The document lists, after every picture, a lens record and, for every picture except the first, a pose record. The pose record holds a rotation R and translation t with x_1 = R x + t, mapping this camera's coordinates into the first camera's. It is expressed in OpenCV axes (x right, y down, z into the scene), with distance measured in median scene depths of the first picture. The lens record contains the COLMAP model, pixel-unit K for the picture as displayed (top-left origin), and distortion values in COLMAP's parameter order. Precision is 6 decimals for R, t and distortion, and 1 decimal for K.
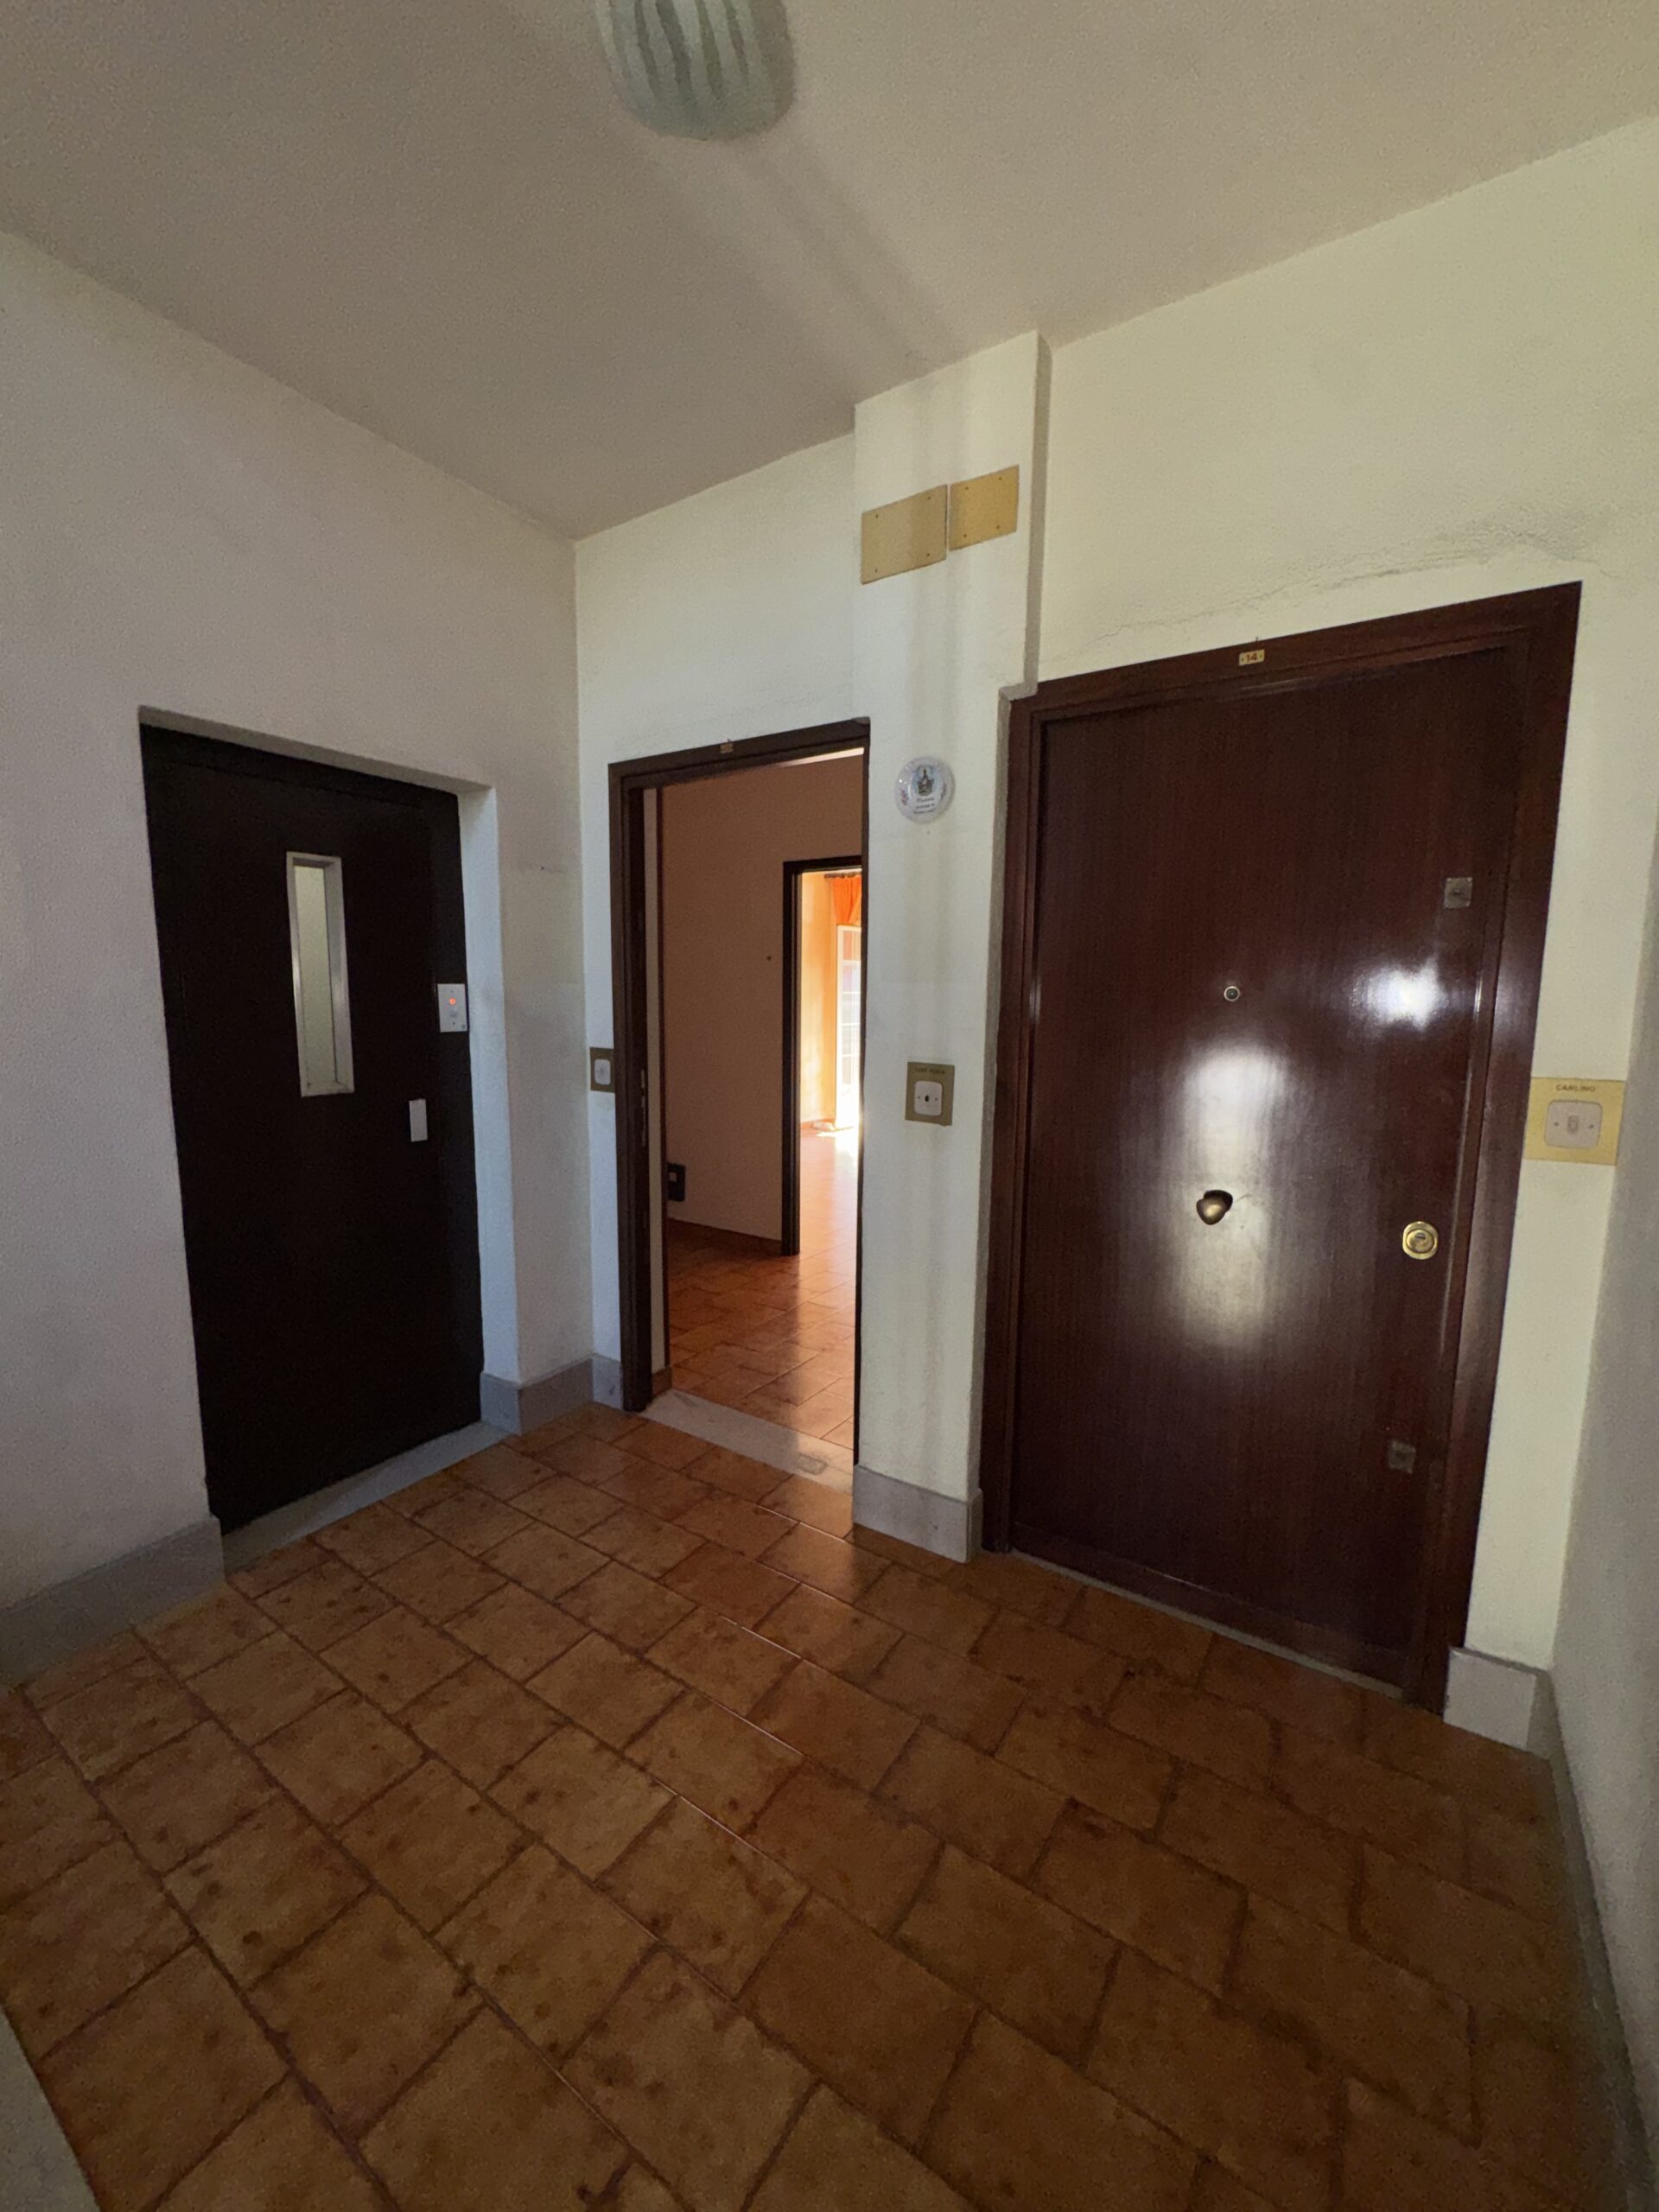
lens RADIAL K [[890.7, 0, 823.5], [0, 890.7, 1106.9], [0, 0, 1]] dist [-0.004742, 0.000385]
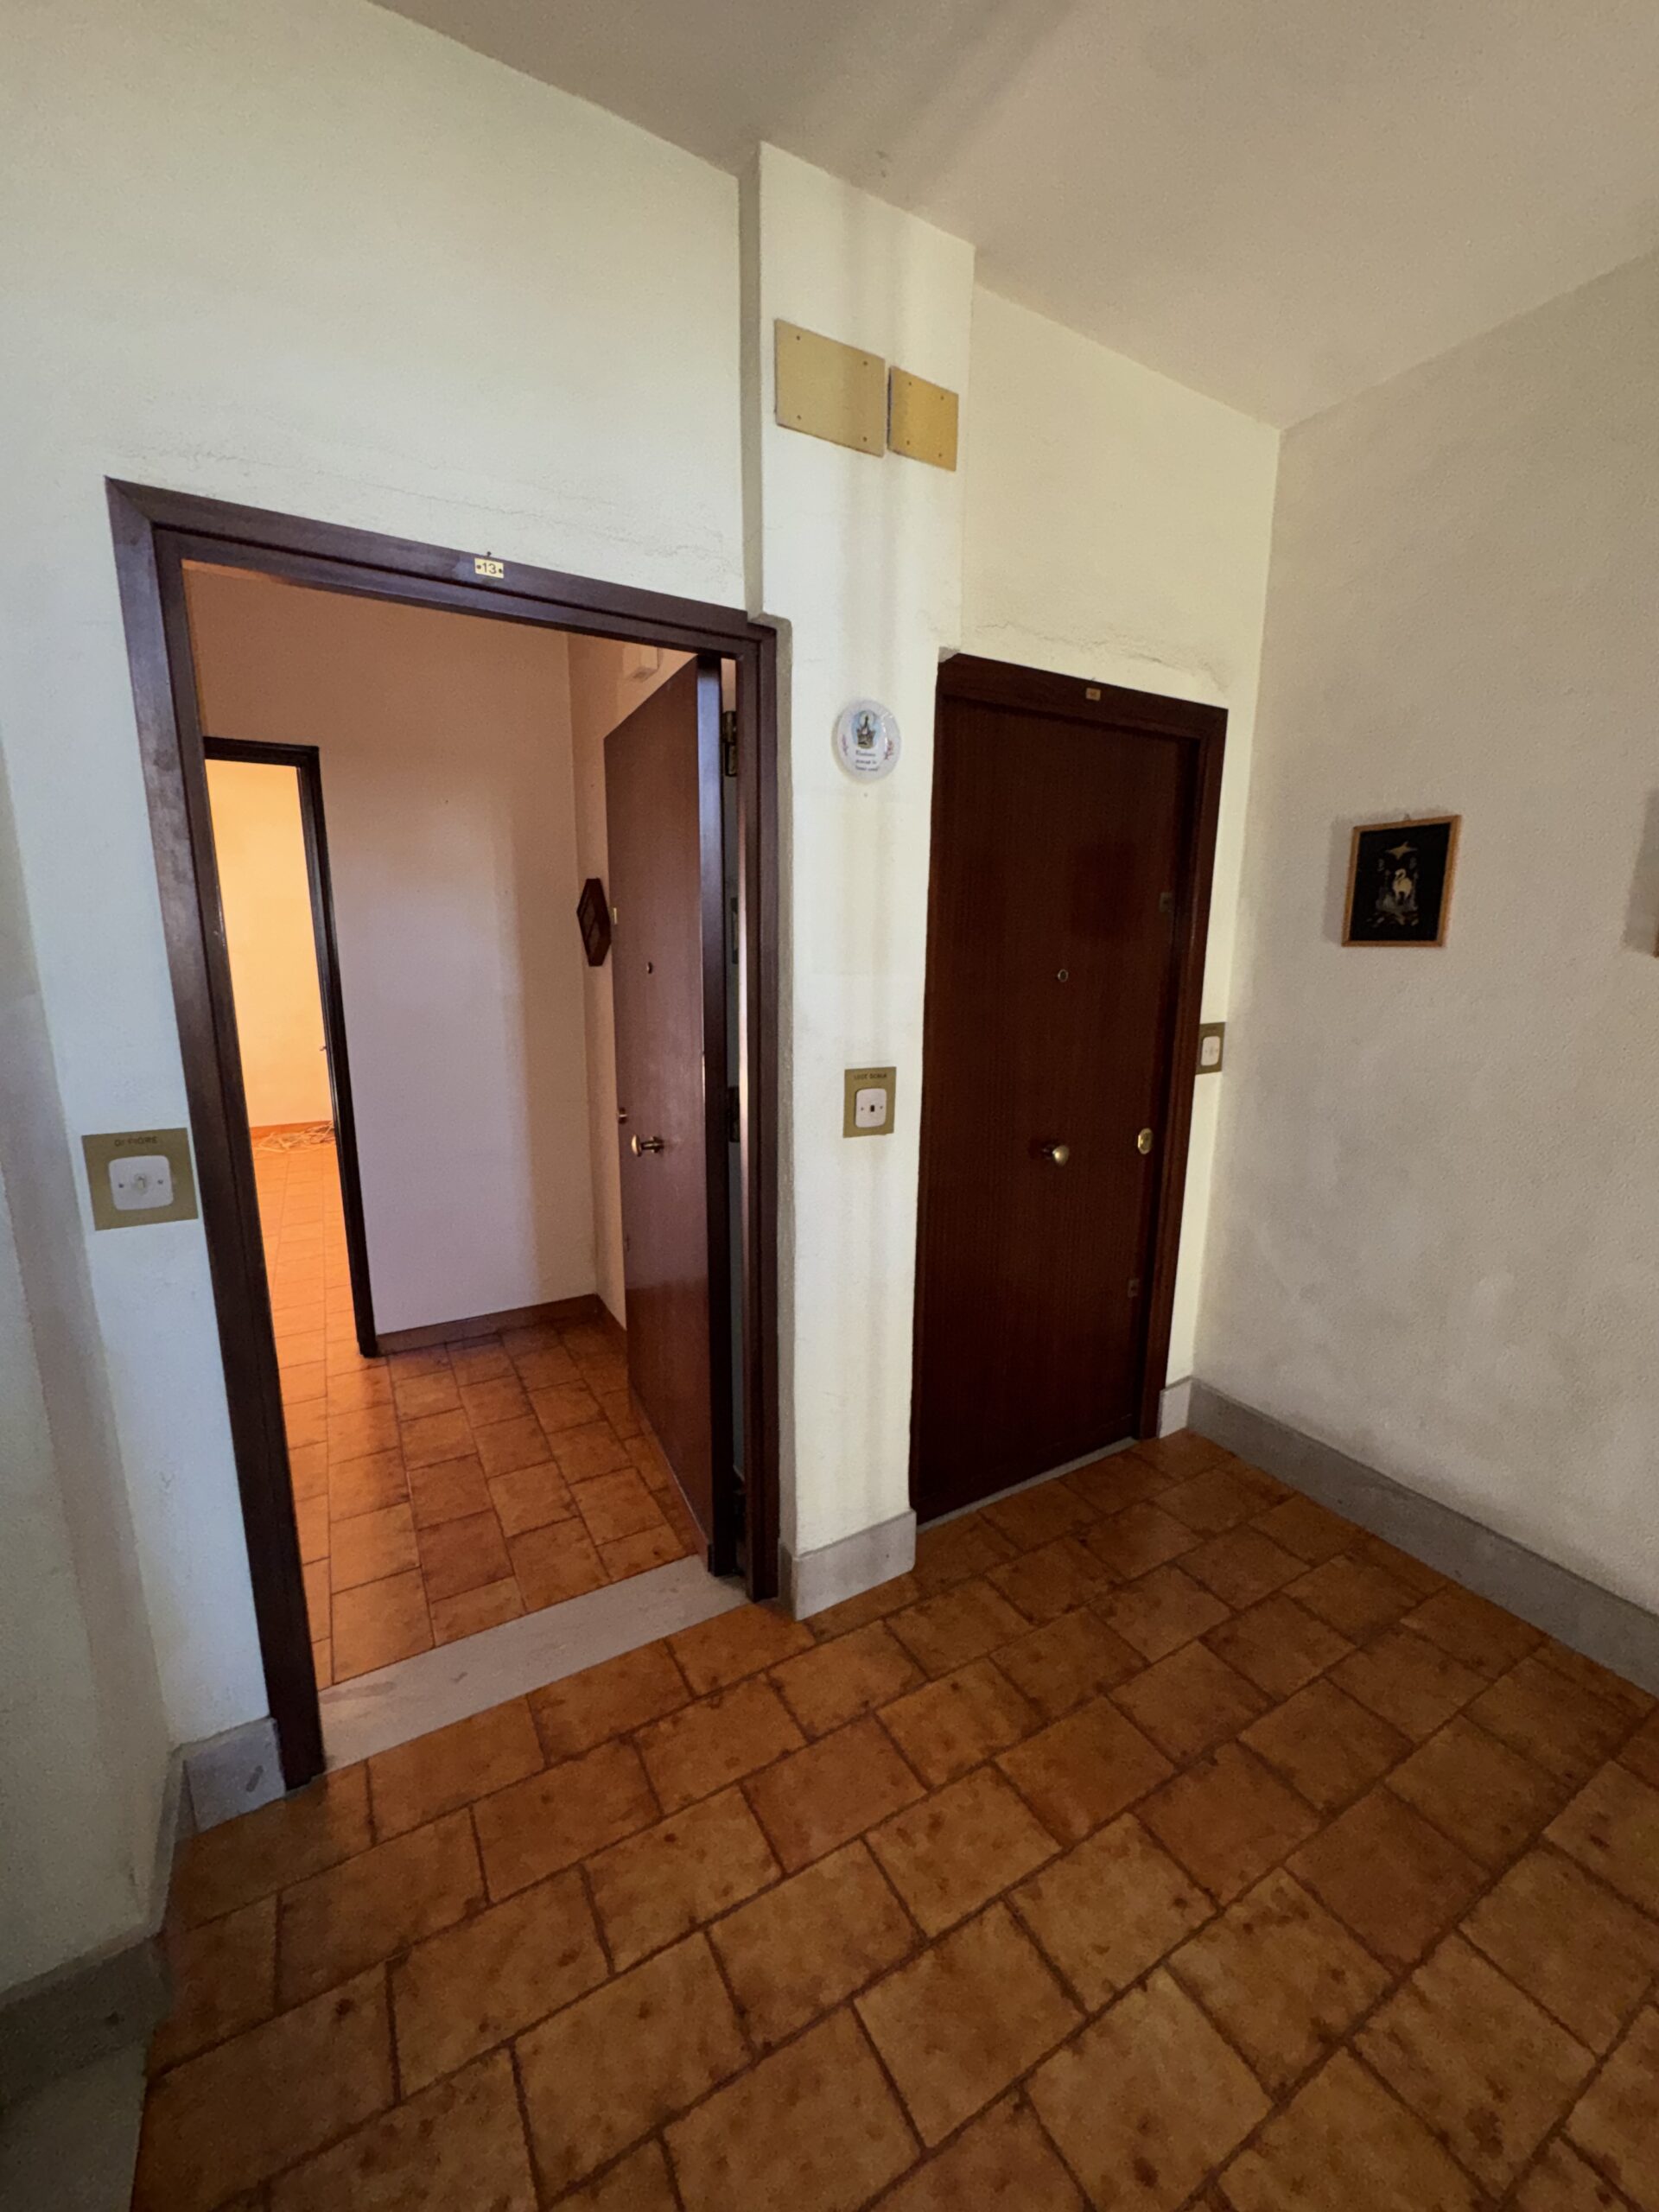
lens RADIAL K [[890.7, 0, 834.7], [0, 890.7, 1104.2], [0, 0, 1]] dist [-0.004742, 0.000385]
pose [[0.429994, -0.183968, 0.883889, -0.761463], [0.107169, 0.982498, 0.152357, -0.171154], [-0.896448, 0.029213, 0.442184, 0.741478]]
